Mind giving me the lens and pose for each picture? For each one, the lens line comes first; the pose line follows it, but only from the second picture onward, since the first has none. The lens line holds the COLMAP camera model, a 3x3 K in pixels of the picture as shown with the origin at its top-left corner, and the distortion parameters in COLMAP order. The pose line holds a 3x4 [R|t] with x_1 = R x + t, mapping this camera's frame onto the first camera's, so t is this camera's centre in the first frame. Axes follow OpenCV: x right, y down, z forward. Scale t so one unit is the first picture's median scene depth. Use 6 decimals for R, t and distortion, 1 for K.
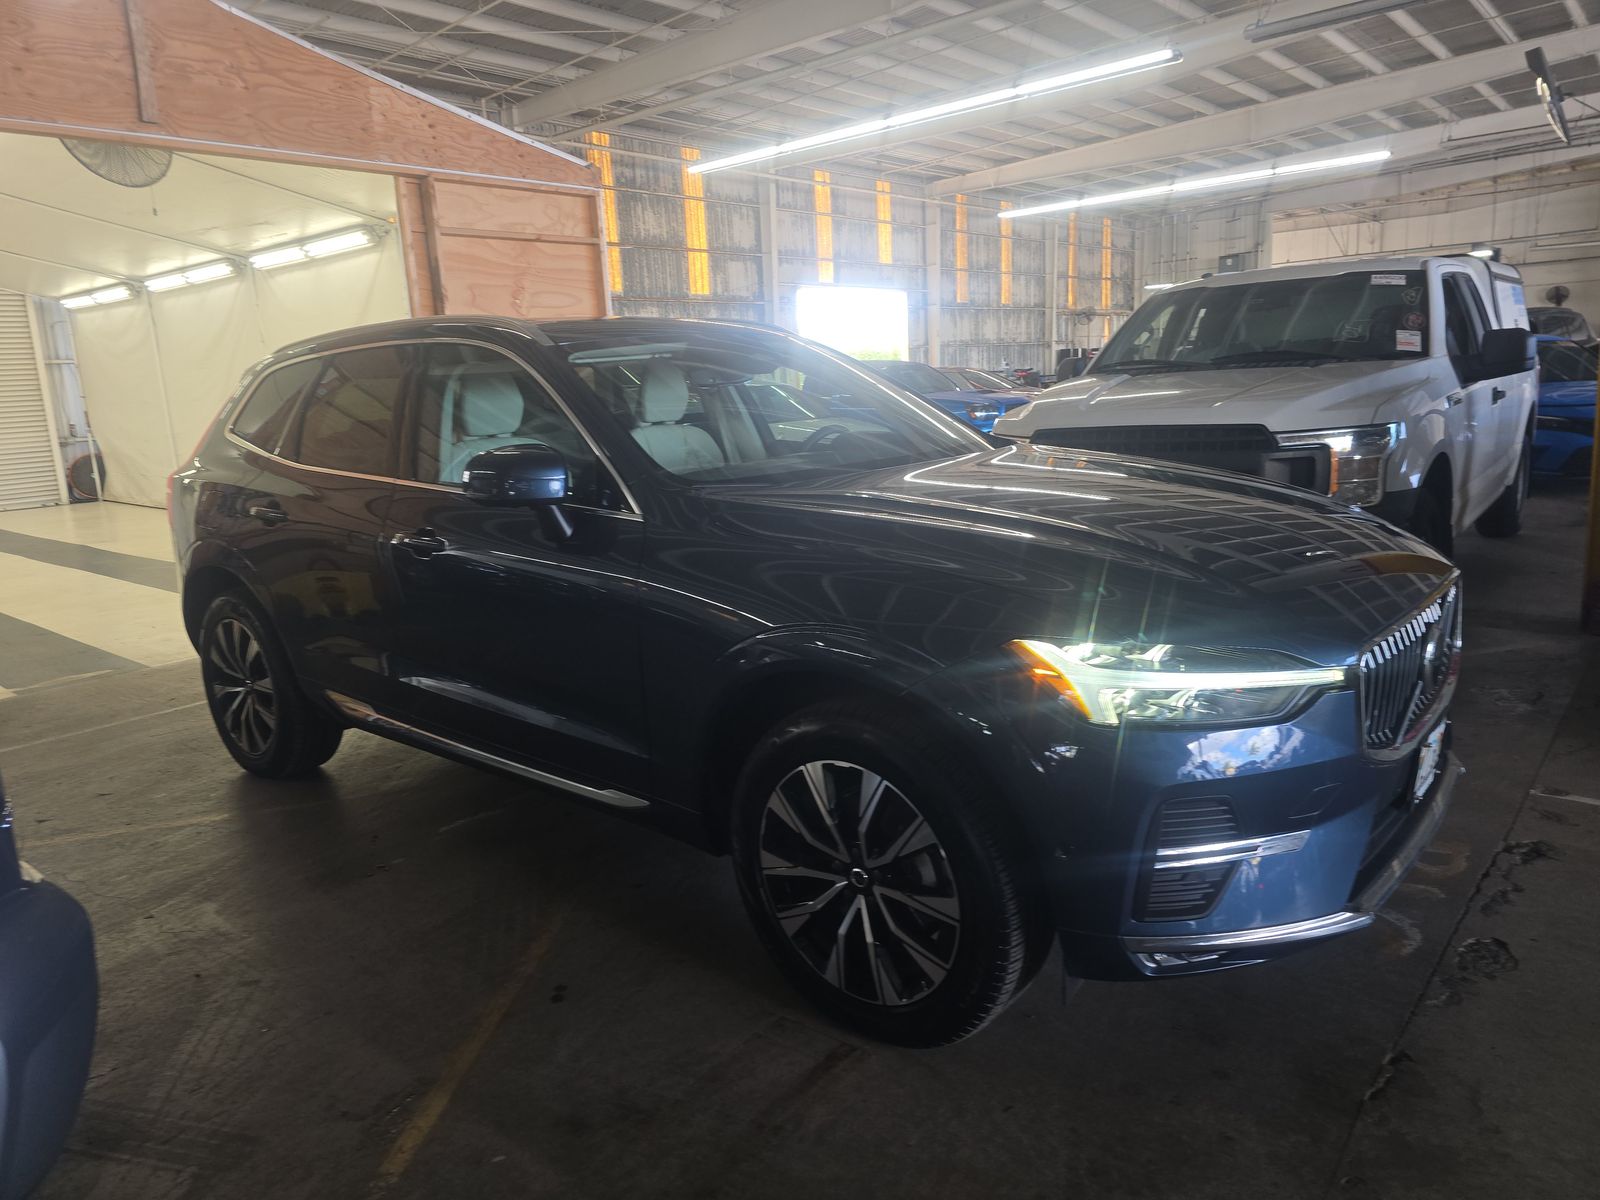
lens RADIAL K [[1066.3, 0, 806.6], [0, 1066.3, 592.5], [0, 0, 1]] dist [0.046330, -0.044448]
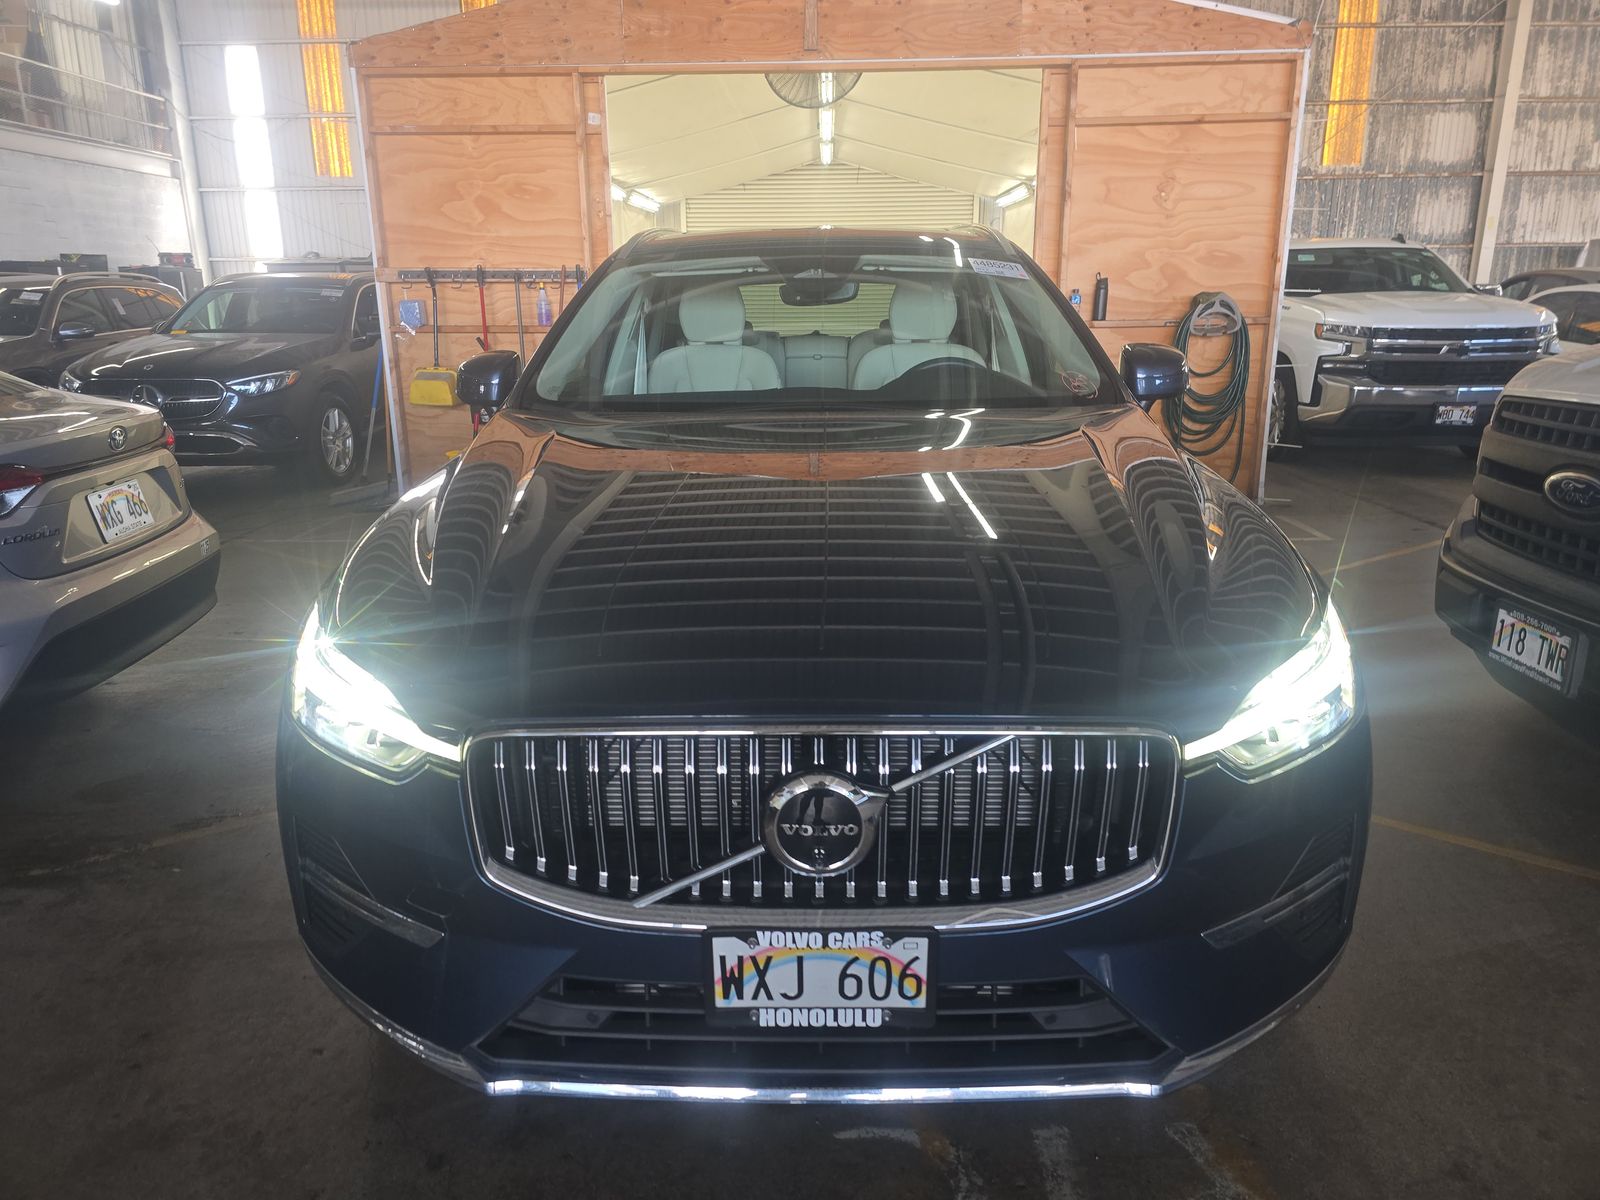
lens RADIAL K [[1066.3, 0, 806.6], [0, 1066.3, 592.5], [0, 0, 1]] dist [0.046330, -0.044448]
pose [[0.634966, 0.244476, -0.732837, 0.306158], [-0.173449, 0.969503, 0.173143, -0.052156], [0.752817, 0.017170, 0.658005, 0.187687]]
